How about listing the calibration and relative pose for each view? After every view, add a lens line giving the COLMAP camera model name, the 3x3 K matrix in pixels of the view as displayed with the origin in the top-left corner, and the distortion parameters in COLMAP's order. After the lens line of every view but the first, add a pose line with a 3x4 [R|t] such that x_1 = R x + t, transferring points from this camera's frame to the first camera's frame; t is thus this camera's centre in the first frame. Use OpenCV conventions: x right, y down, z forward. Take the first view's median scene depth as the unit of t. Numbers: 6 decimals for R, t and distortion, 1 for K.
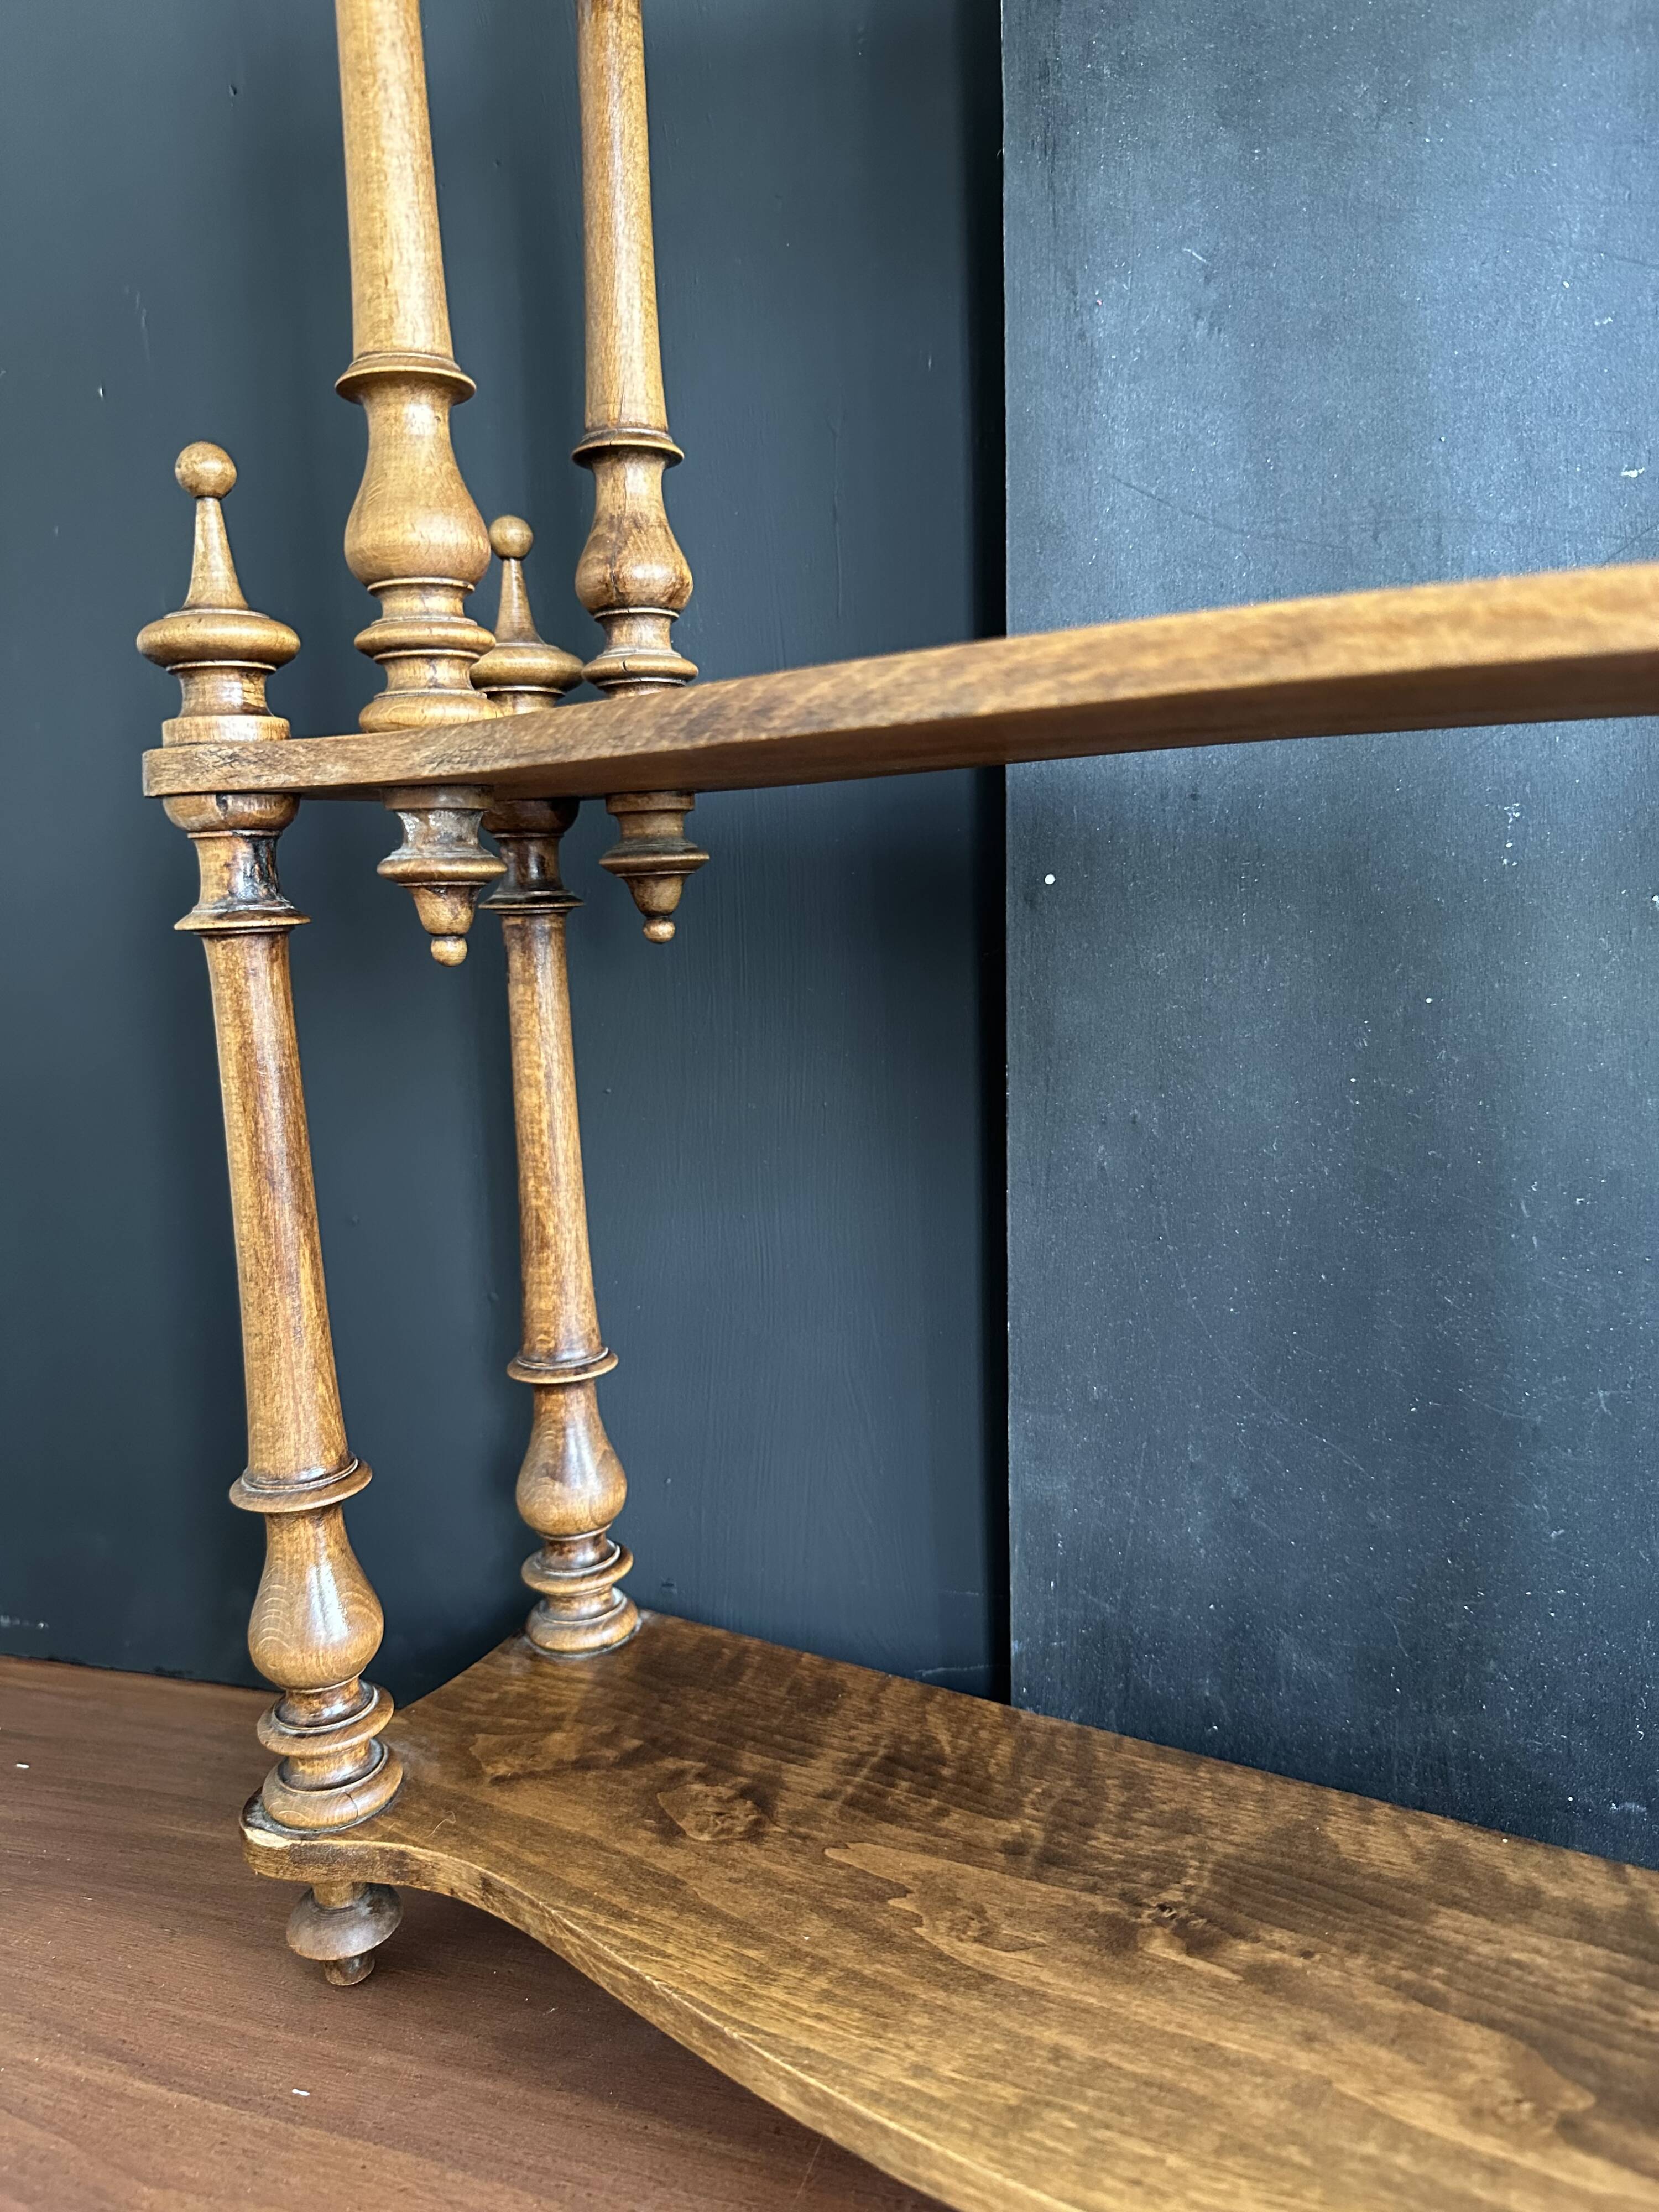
lens RADIAL K [[1611.1, 0, 812.3], [0, 1611.1, 1116.3], [0, 0, 1]] dist [-0.009891, -0.007897]
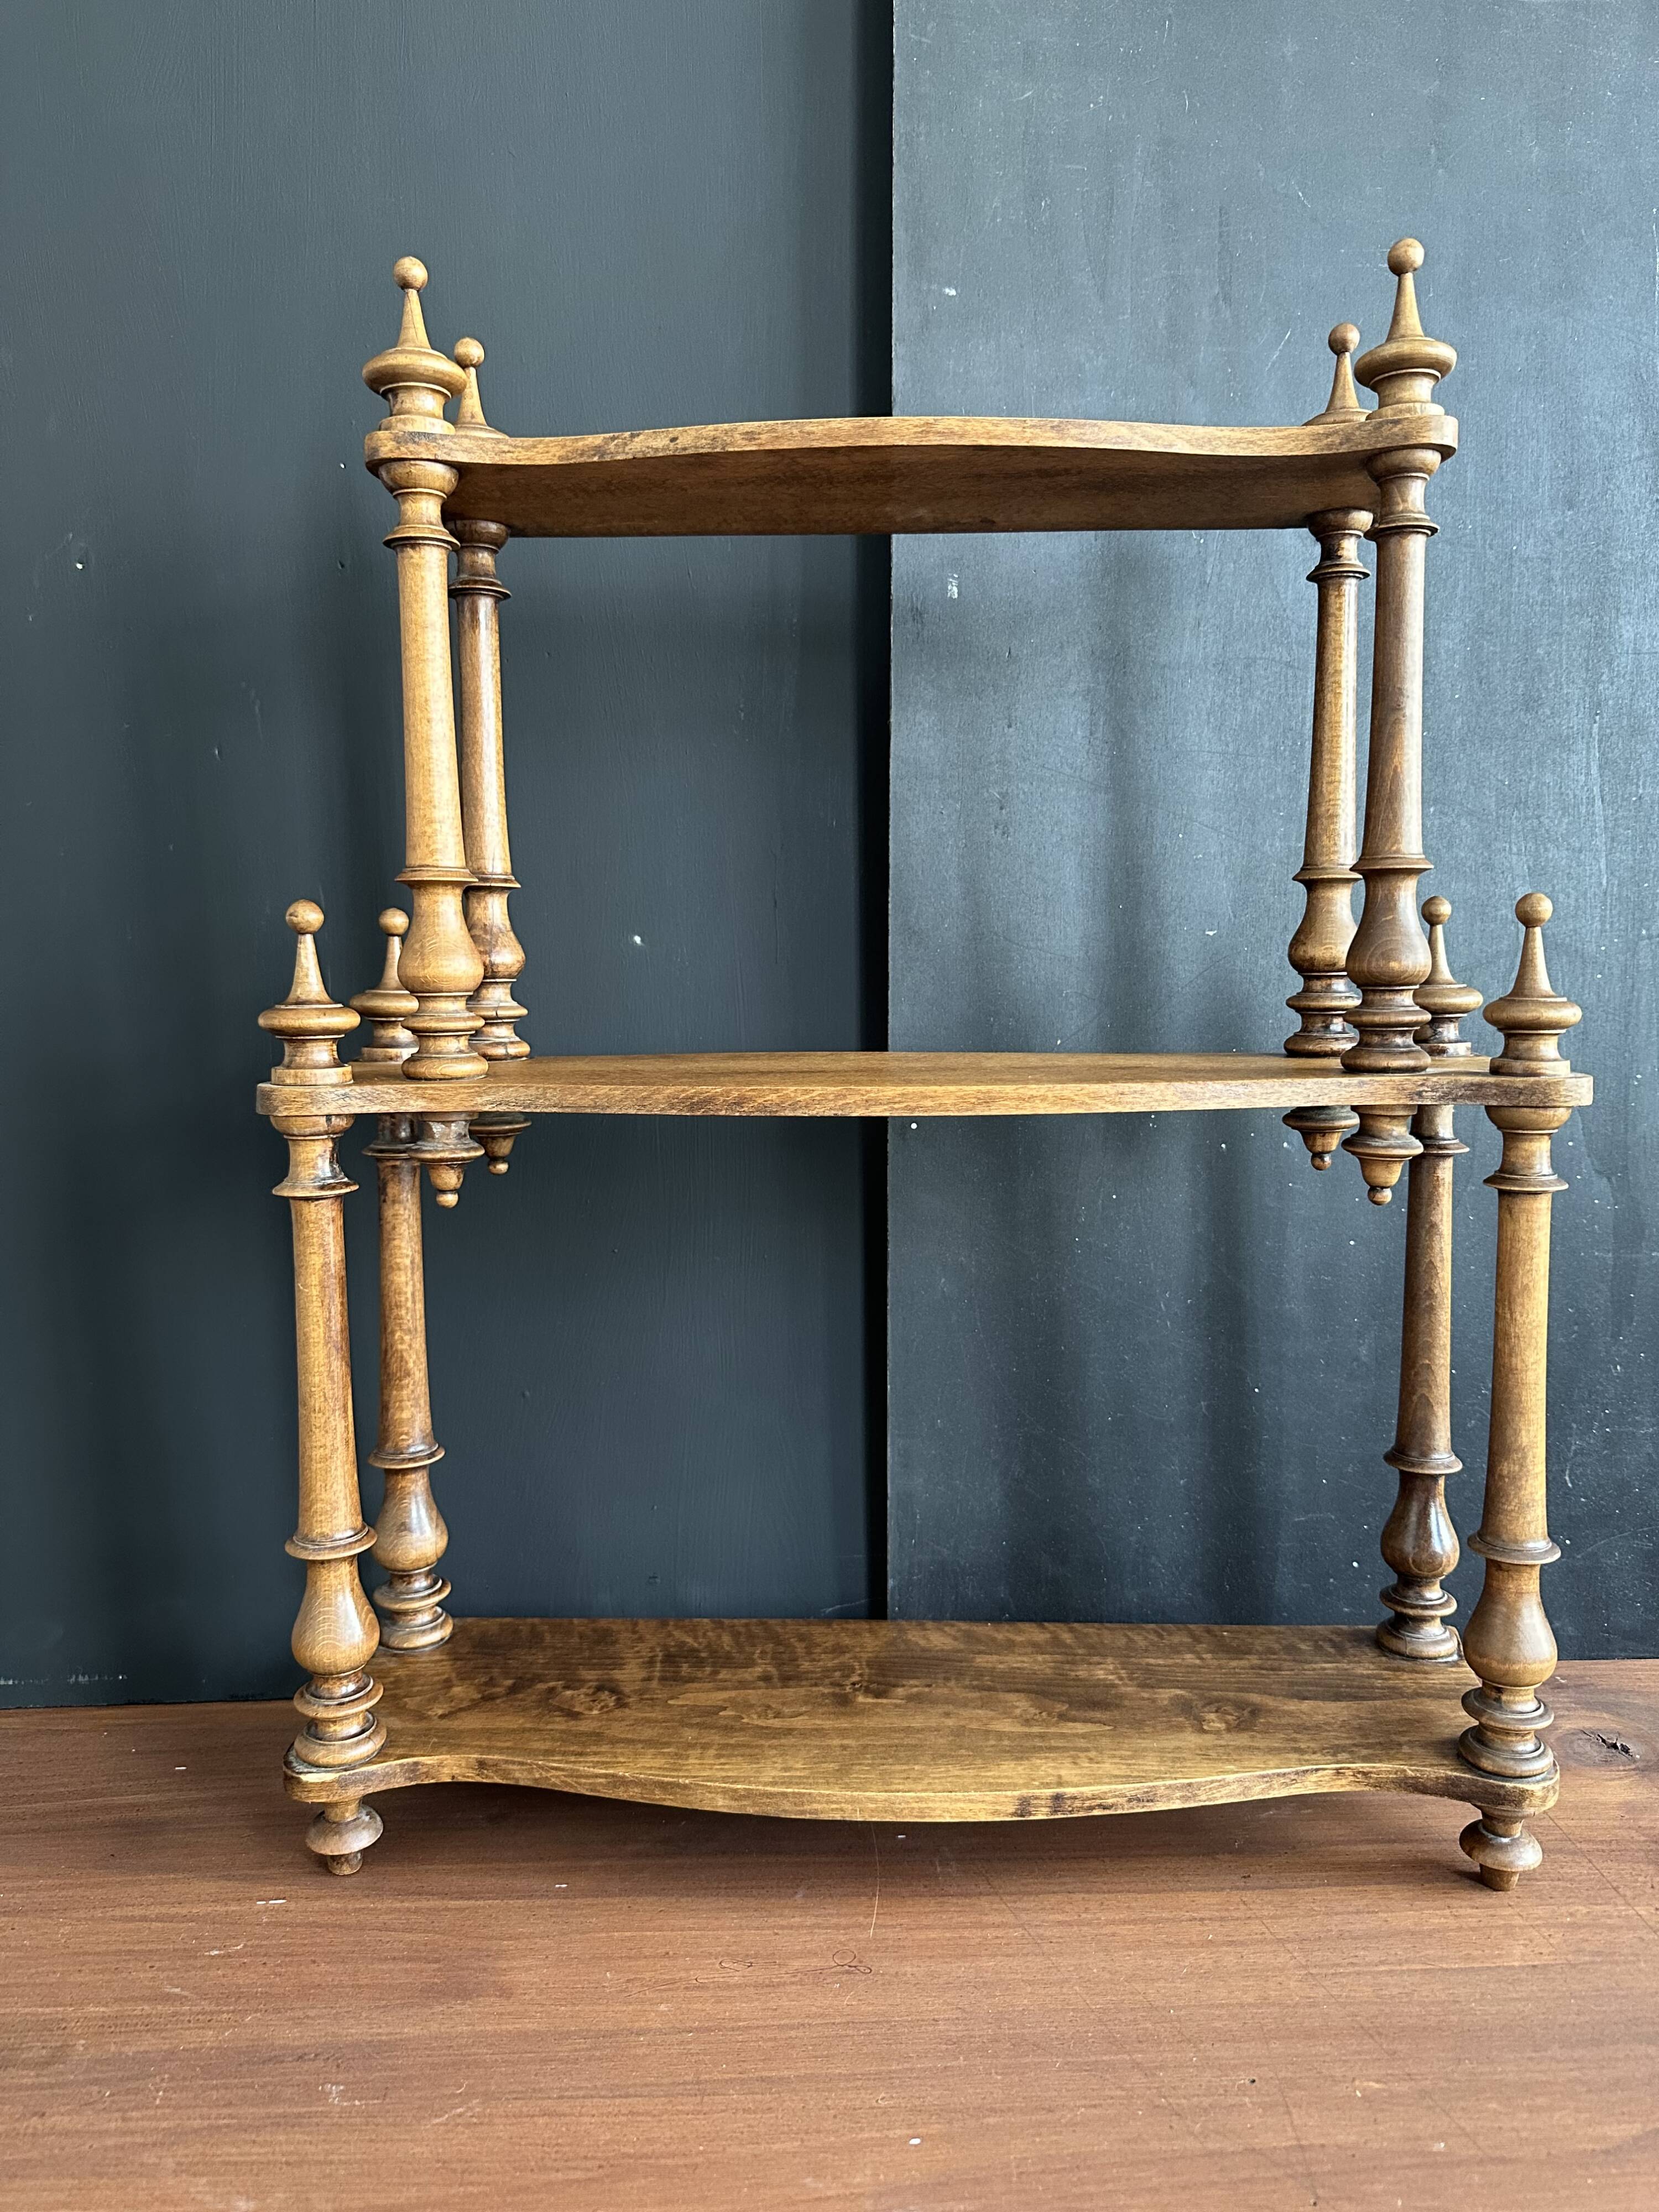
lens RADIAL K [[1587.0, 0, 839.1], [0, 1587.0, 1101.4], [0, 0, 1]] dist [-0.001189, -0.007356]
pose [[0.866064, -0.016454, 0.499663, -0.721656], [0.046198, 0.997816, -0.047217, -0.112701], [-0.497795, 0.063976, 0.864932, -0.667018]]
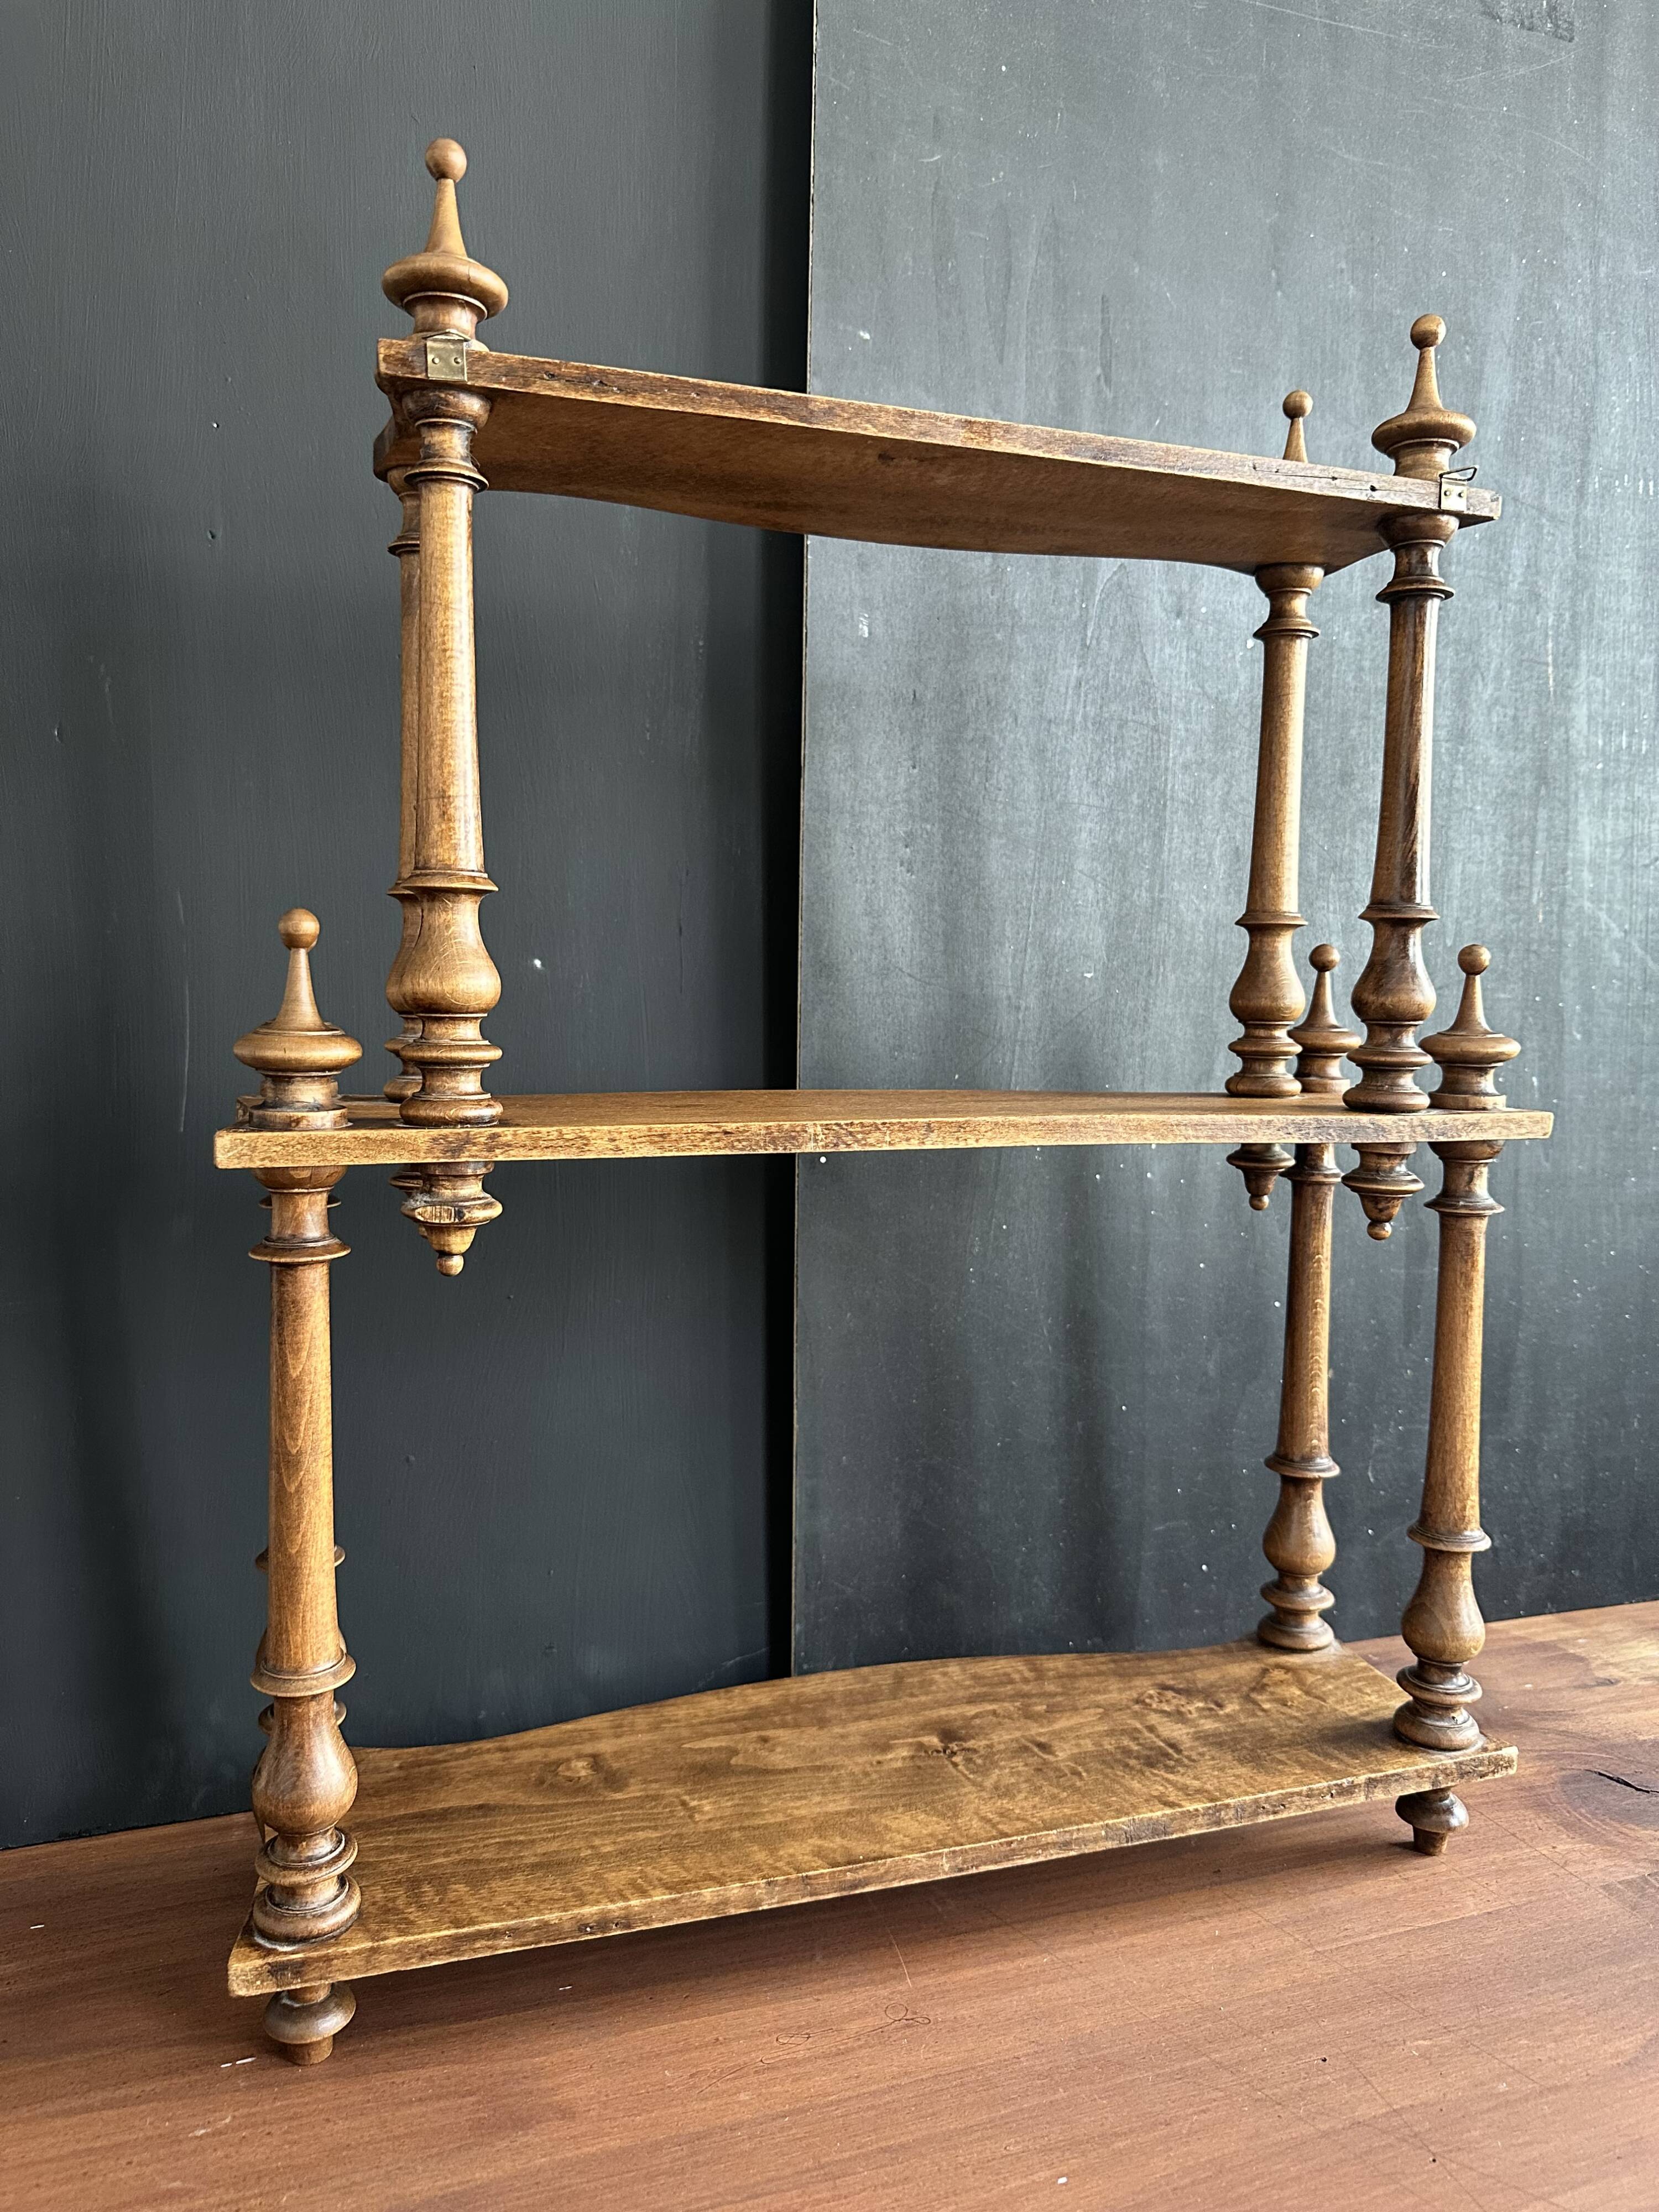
lens RADIAL K [[1591.4, 0, 826.2], [0, 1591.4, 1101.8], [0, 0, 1]] dist [-0.006114, -0.001085]
pose [[0.671776, -0.000533, 0.740754, -1.131780], [0.062017, 0.996529, -0.055525, -0.135405], [-0.738154, 0.083239, 0.669478, -0.302359]]
